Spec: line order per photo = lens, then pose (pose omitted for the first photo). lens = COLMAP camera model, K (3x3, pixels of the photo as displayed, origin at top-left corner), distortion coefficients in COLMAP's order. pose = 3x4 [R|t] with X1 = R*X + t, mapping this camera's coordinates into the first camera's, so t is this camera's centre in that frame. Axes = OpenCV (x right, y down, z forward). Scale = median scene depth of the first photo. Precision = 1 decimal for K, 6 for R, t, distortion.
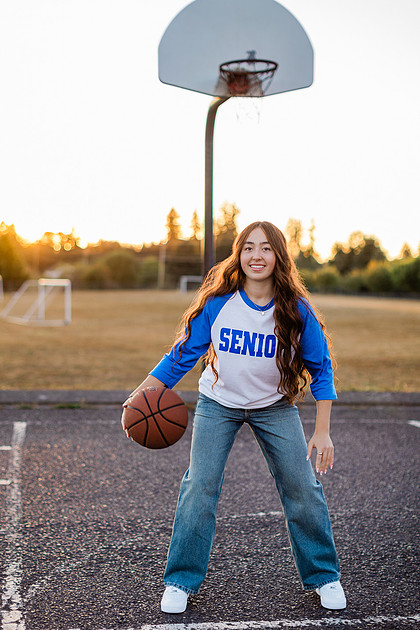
lens RADIAL K [[1031.1, 0, 210.0], [0, 1031.1, 315.0], [0, 0, 1]] dist [0.004427, 0.008840]
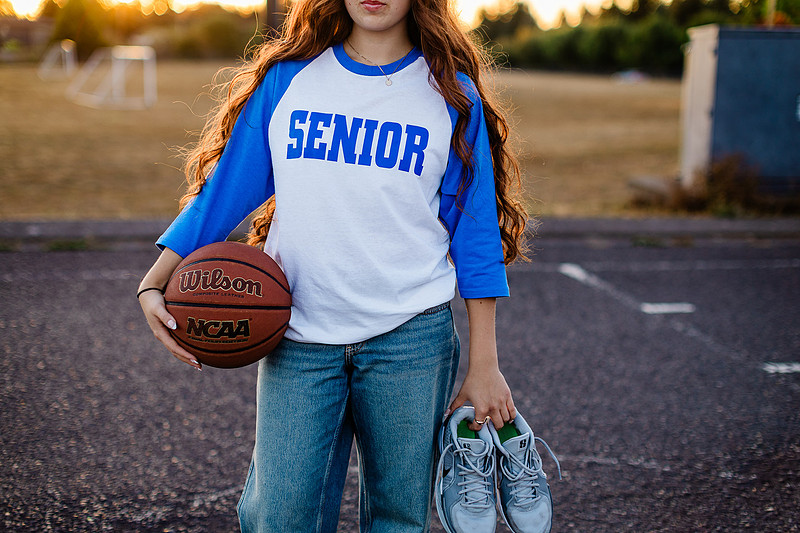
lens RADIAL K [[1193.8, 0, 400.0], [0, 1193.8, 266.5], [0, 0, 1]] dist [0.020286, 0.009711]
pose [[0.998461, -0.005557, 0.055184, 0.045812], [-0.002492, 0.989470, 0.144719, -0.015707], [-0.055407, -0.144634, 0.987933, 0.241129]]
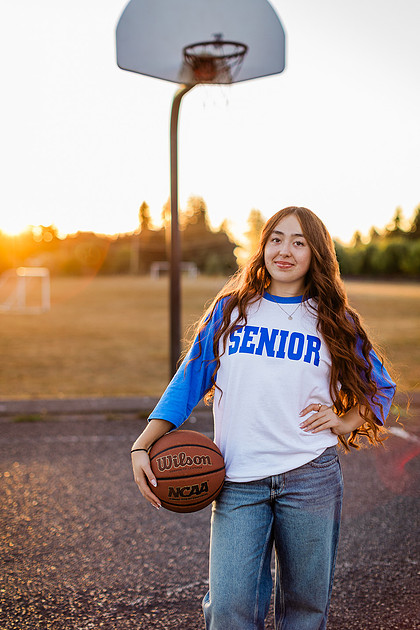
lens RADIAL K [[940.1, 0, 210.0], [0, 940.1, 315.0], [0, 0, 1]] dist [0.020286, 0.009711]
pose [[0.999394, -0.014810, 0.031503, 0.003106], [0.014213, 0.999717, 0.019089, -0.023618], [-0.031777, -0.018629, 0.999321, 0.166542]]
